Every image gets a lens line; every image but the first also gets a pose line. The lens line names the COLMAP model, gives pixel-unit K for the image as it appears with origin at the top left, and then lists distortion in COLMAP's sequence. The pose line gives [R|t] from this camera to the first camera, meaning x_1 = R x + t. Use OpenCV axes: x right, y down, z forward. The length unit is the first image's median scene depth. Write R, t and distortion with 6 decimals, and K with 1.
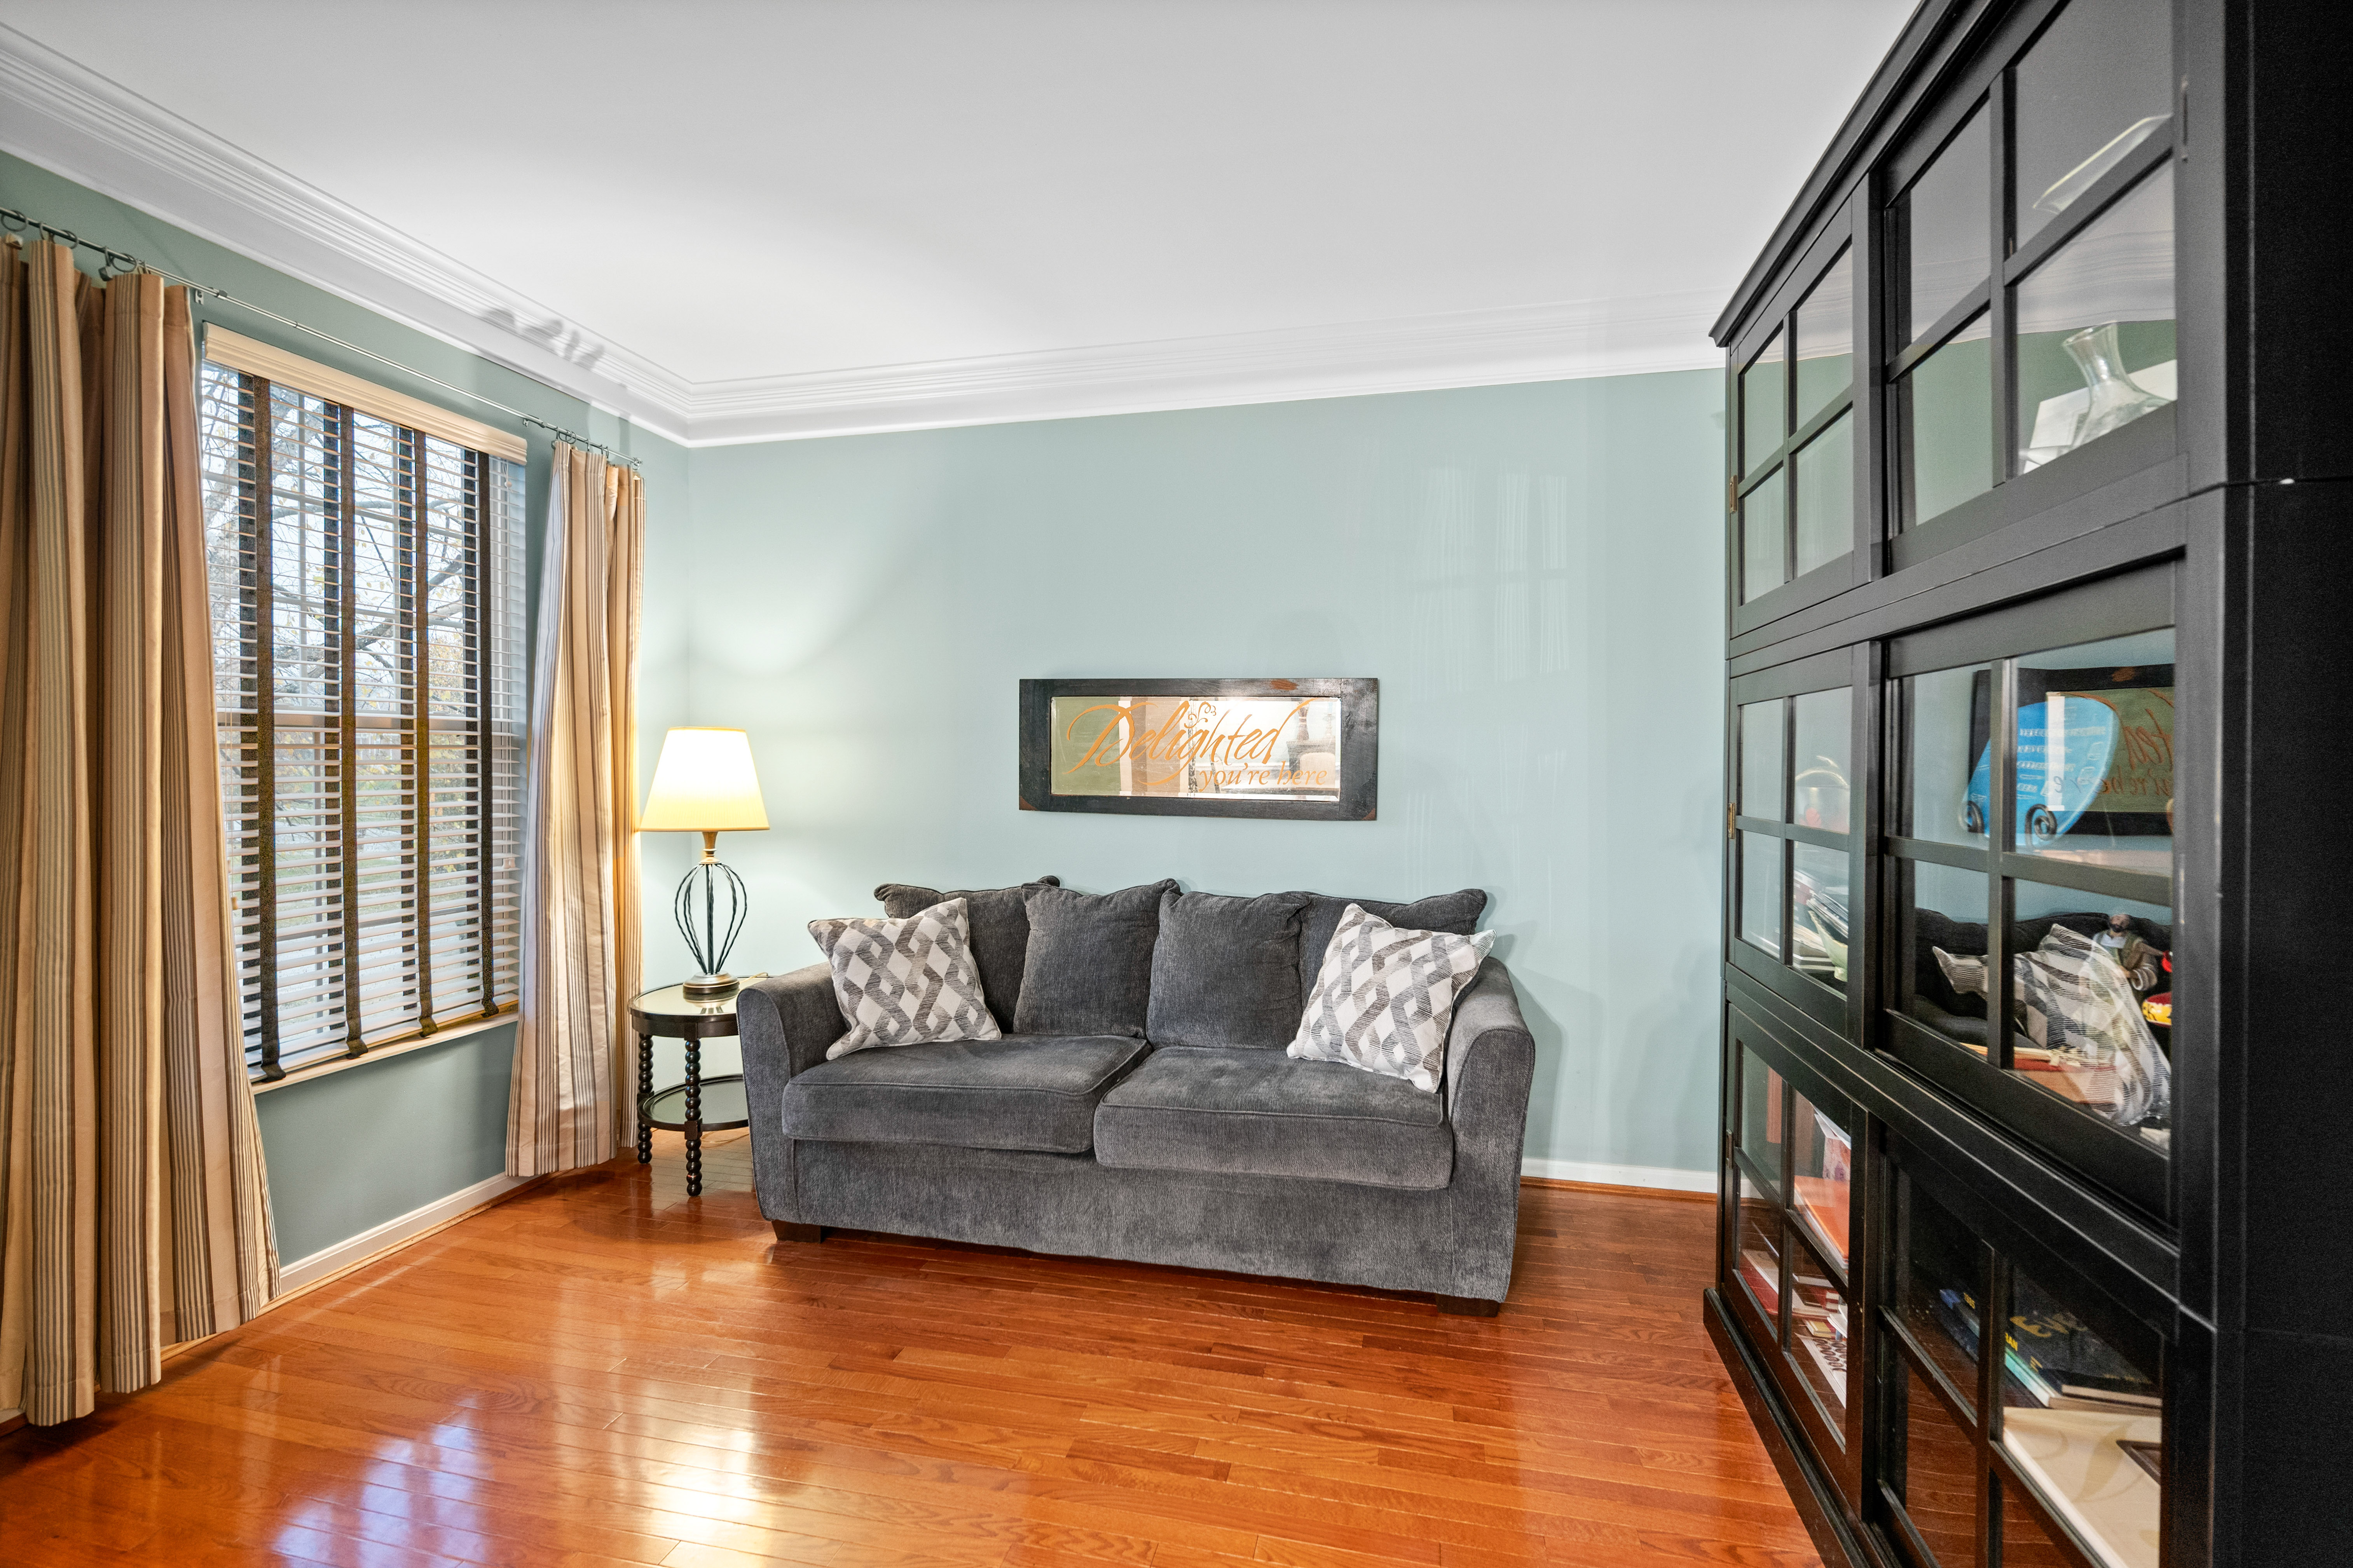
lens RADIAL K [[1045.8, 0, 1169.9], [0, 1045.8, 783.9], [0, 0, 1]] dist [0.001810, 0.000702]
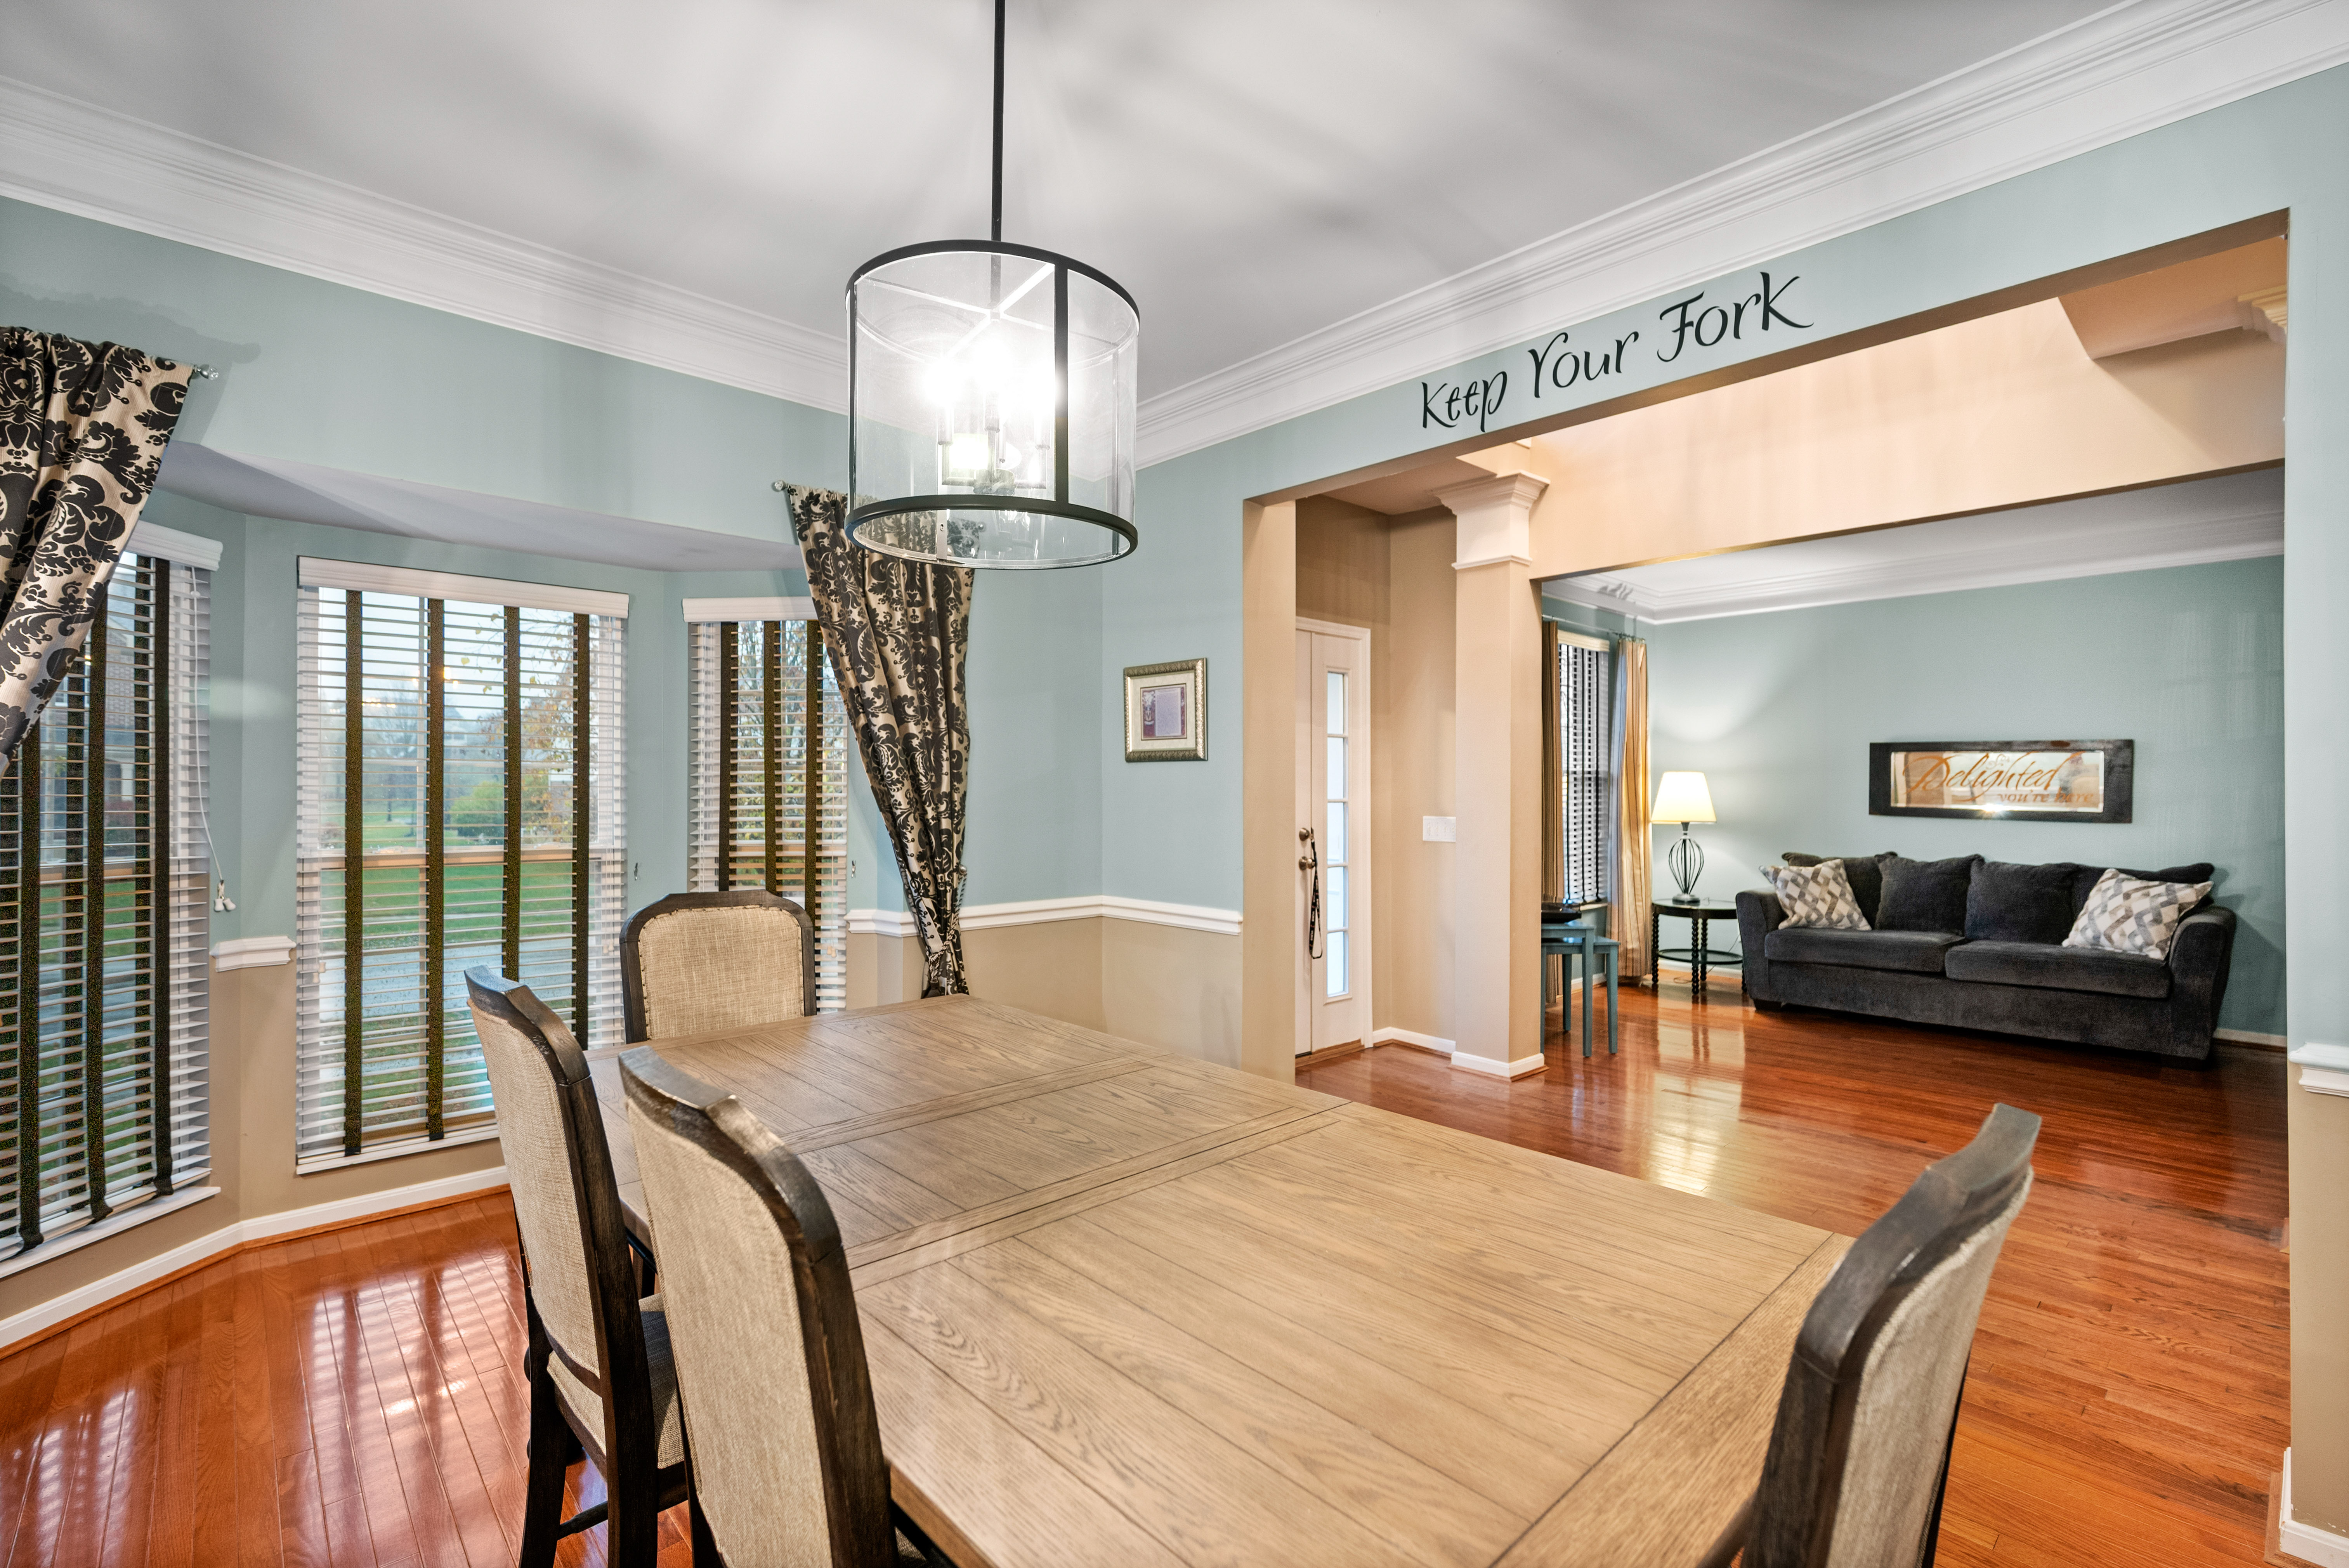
lens RADIAL K [[1044.1, 0, 1167.9], [0, 1044.1, 783.9], [0, 0, 1]] dist [0.001810, 0.000702]
pose [[0.827796, -0.000858, -0.561028, -0.160702], [-0.007835, 0.999884, -0.013089, 0.005577], [0.560974, 0.015231, 0.827693, -1.423764]]
